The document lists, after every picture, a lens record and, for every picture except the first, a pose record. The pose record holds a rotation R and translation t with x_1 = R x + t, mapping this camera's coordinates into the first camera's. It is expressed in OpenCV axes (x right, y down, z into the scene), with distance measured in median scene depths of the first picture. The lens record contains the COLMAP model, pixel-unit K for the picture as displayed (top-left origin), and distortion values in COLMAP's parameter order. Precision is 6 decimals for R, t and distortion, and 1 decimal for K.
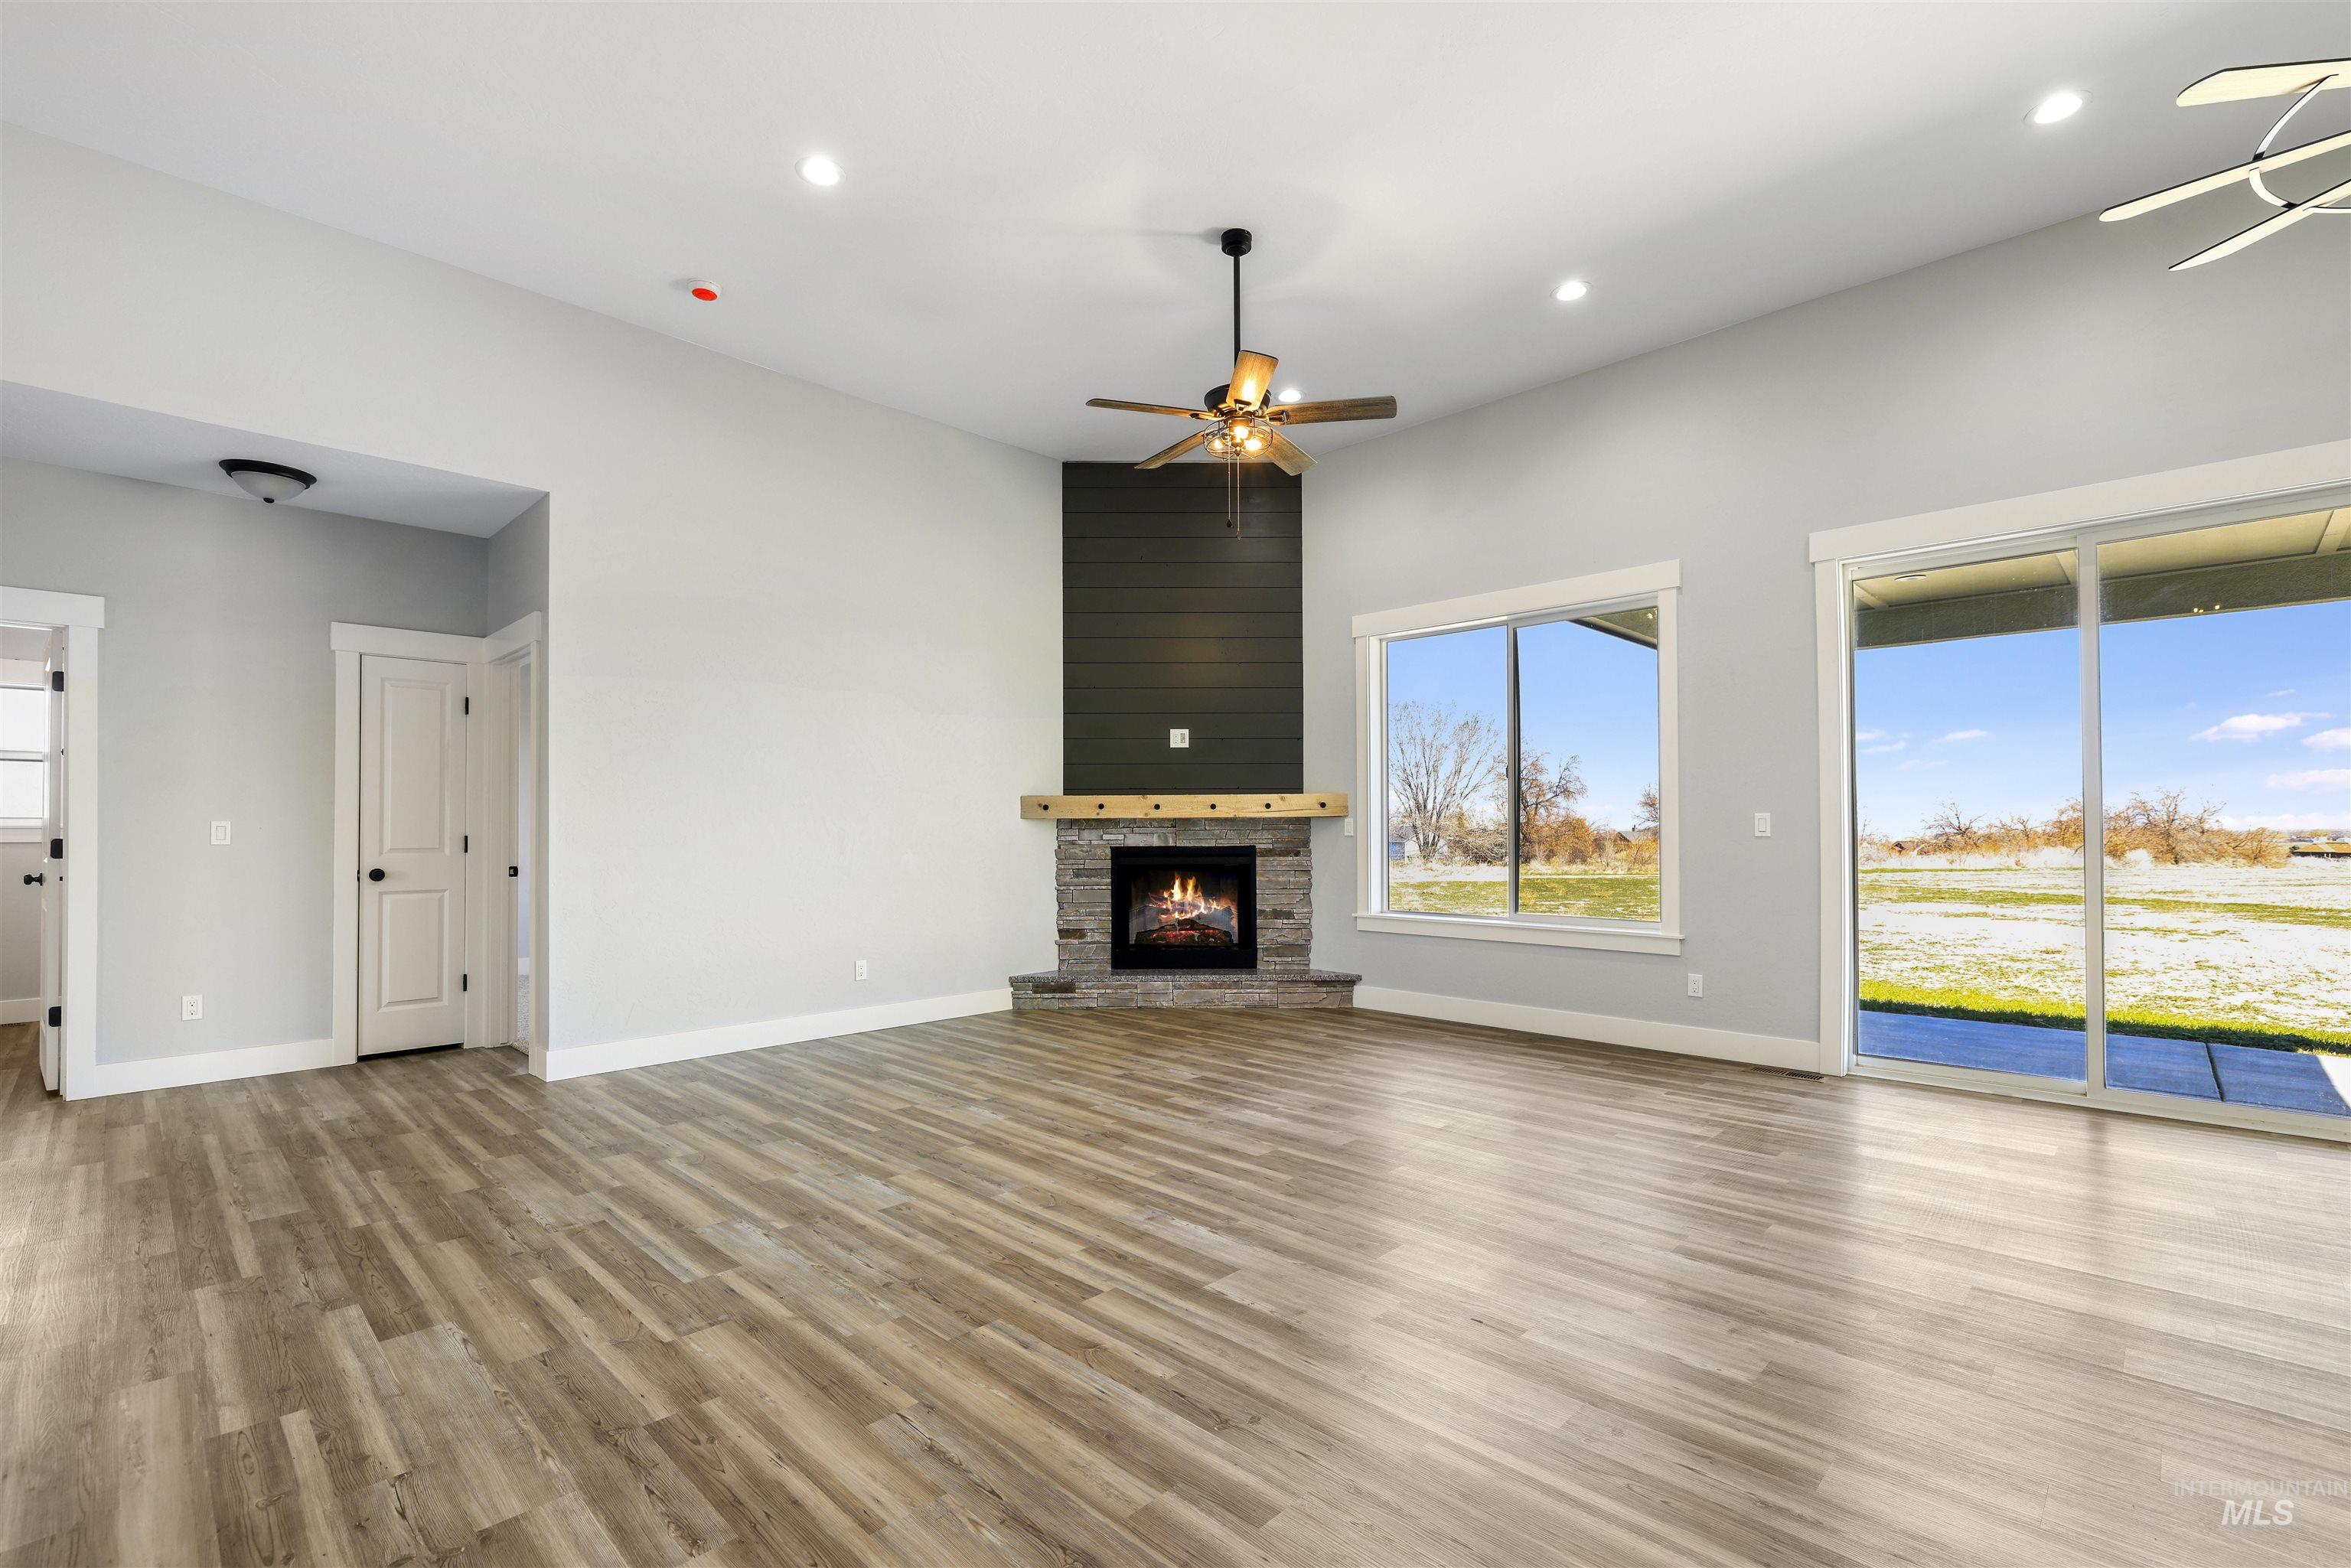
lens RADIAL K [[1059.2, 0, 1172.7], [0, 1059.2, 820.9], [0, 0, 1]] dist [-0.001737, -0.000404]
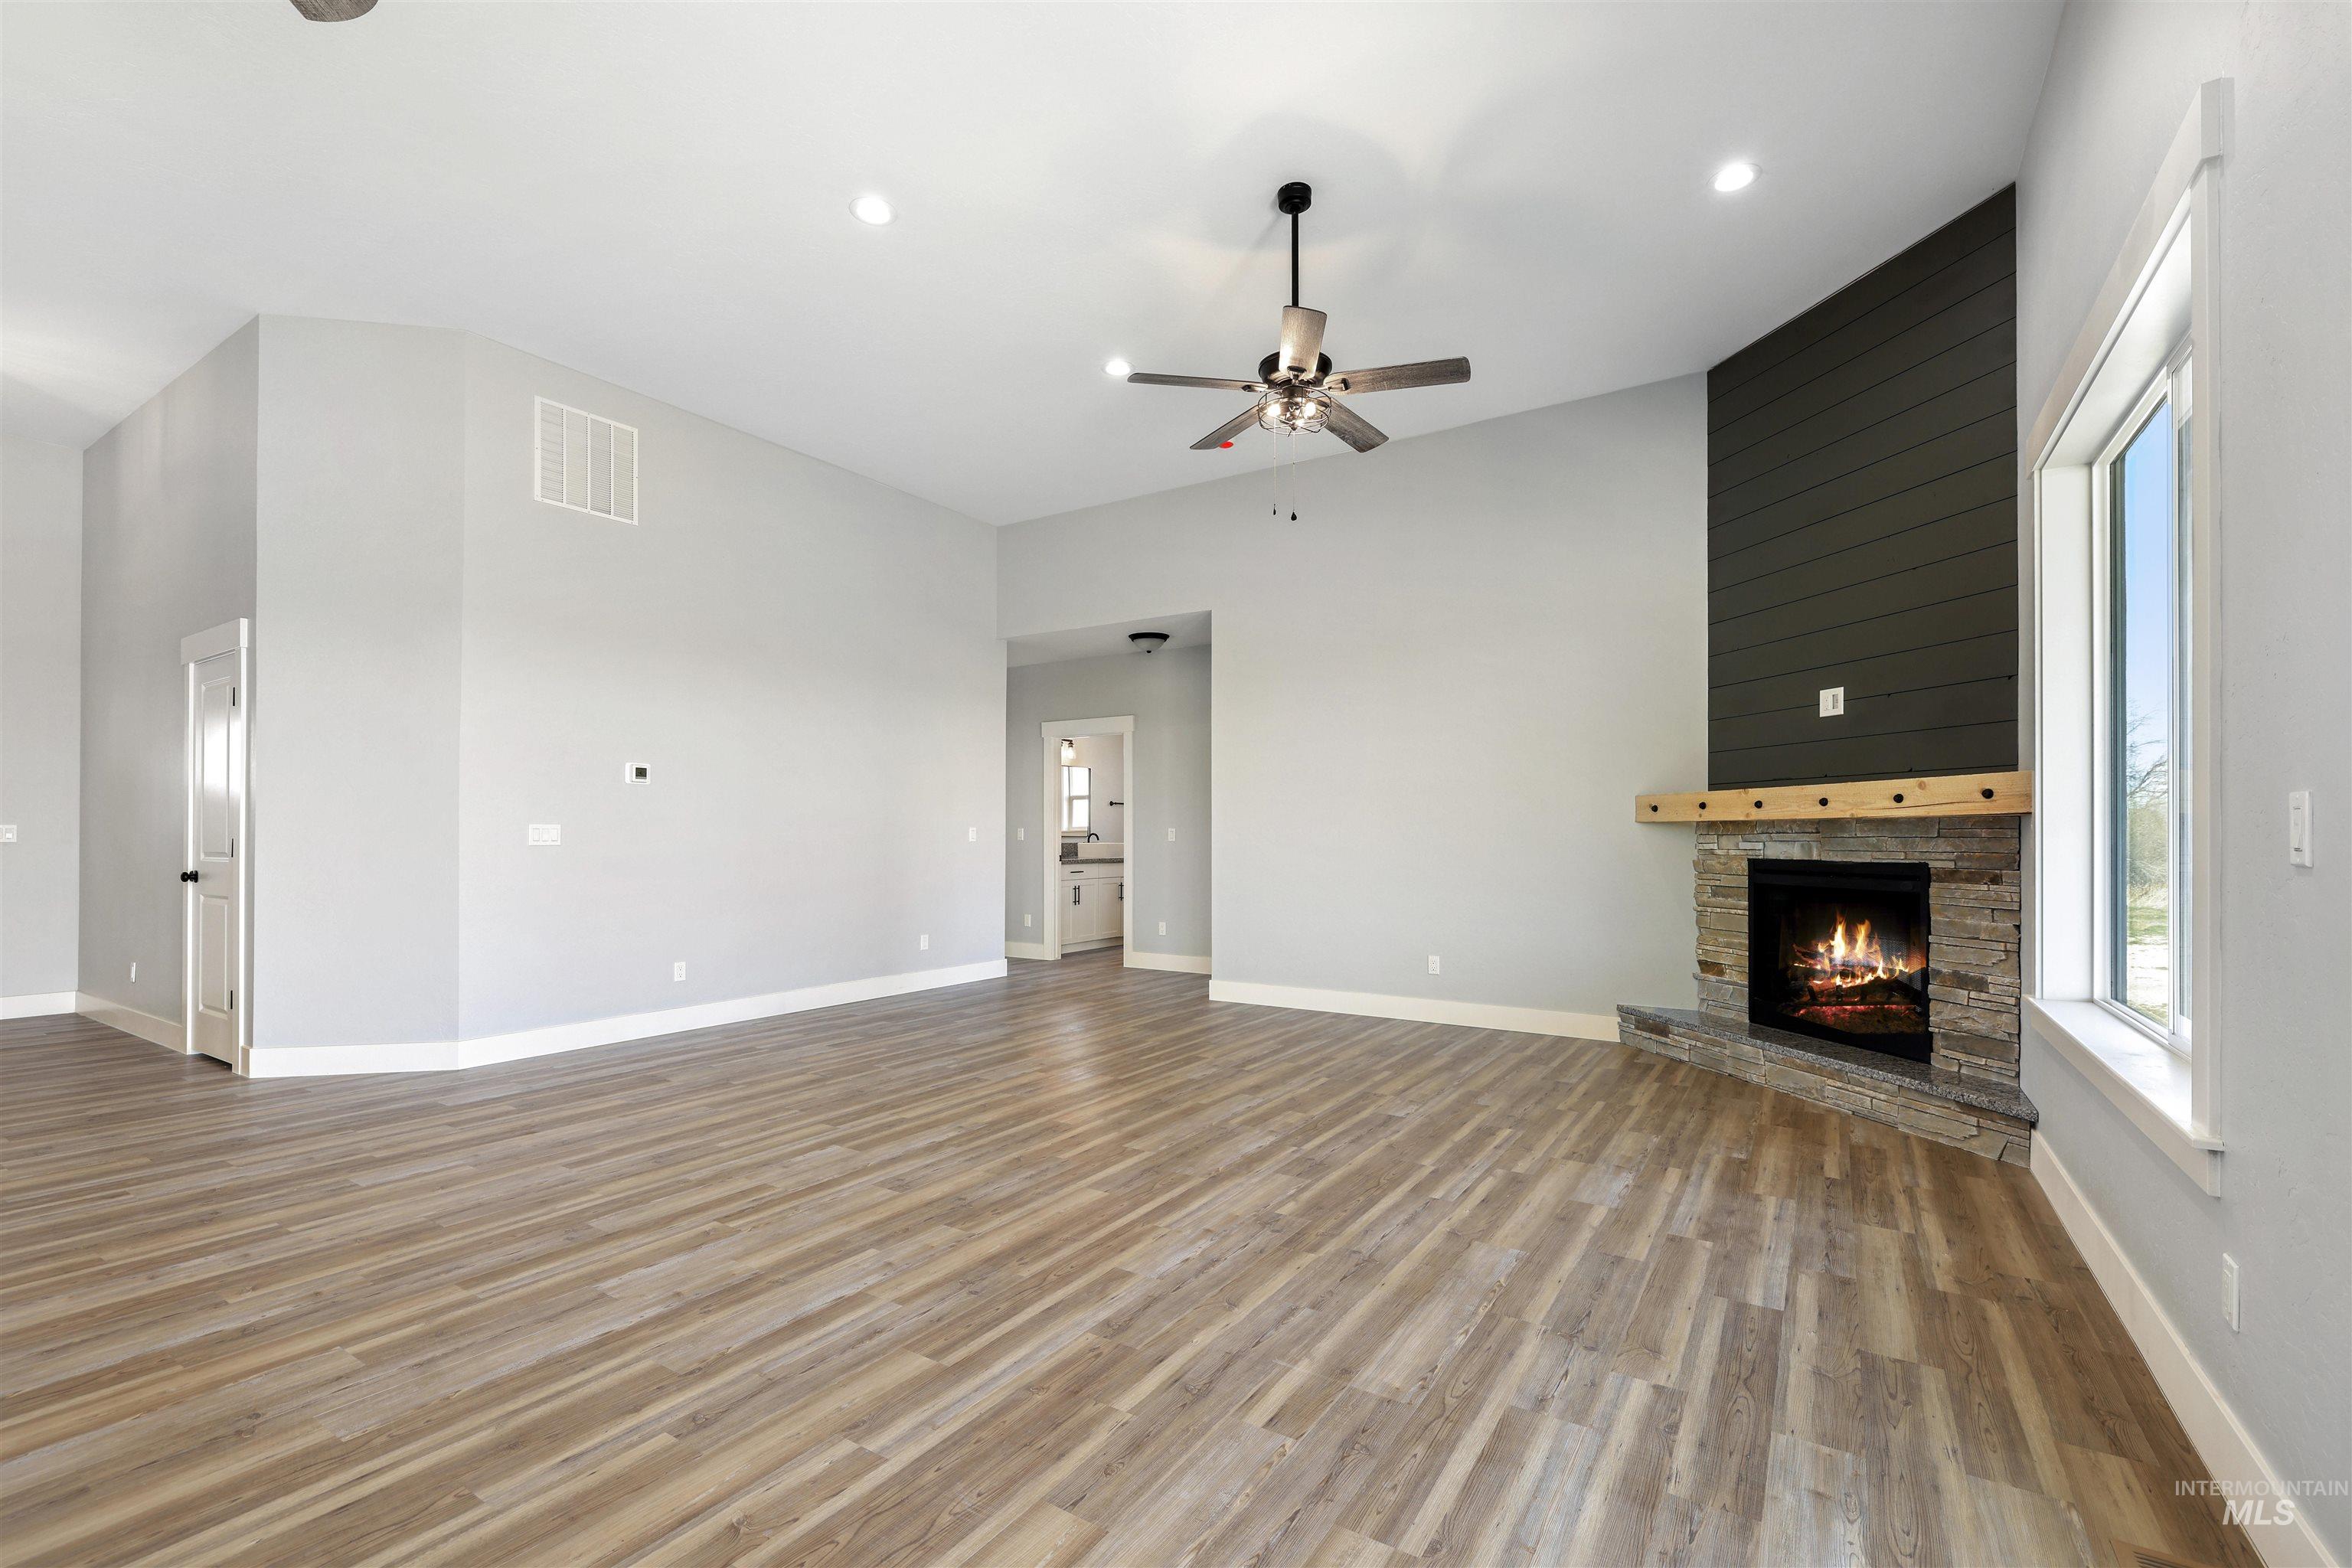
lens RADIAL K [[1112.2, 0, 1235.2], [0, 1112.2, 823.3], [0, 0, 1]] dist [-0.000082, 0.000039]
pose [[0.178883, -0.005579, -0.983855, 1.123311], [0.004715, 0.999977, -0.004813, 0.002617], [0.983859, -0.003778, 0.178905, 0.866207]]
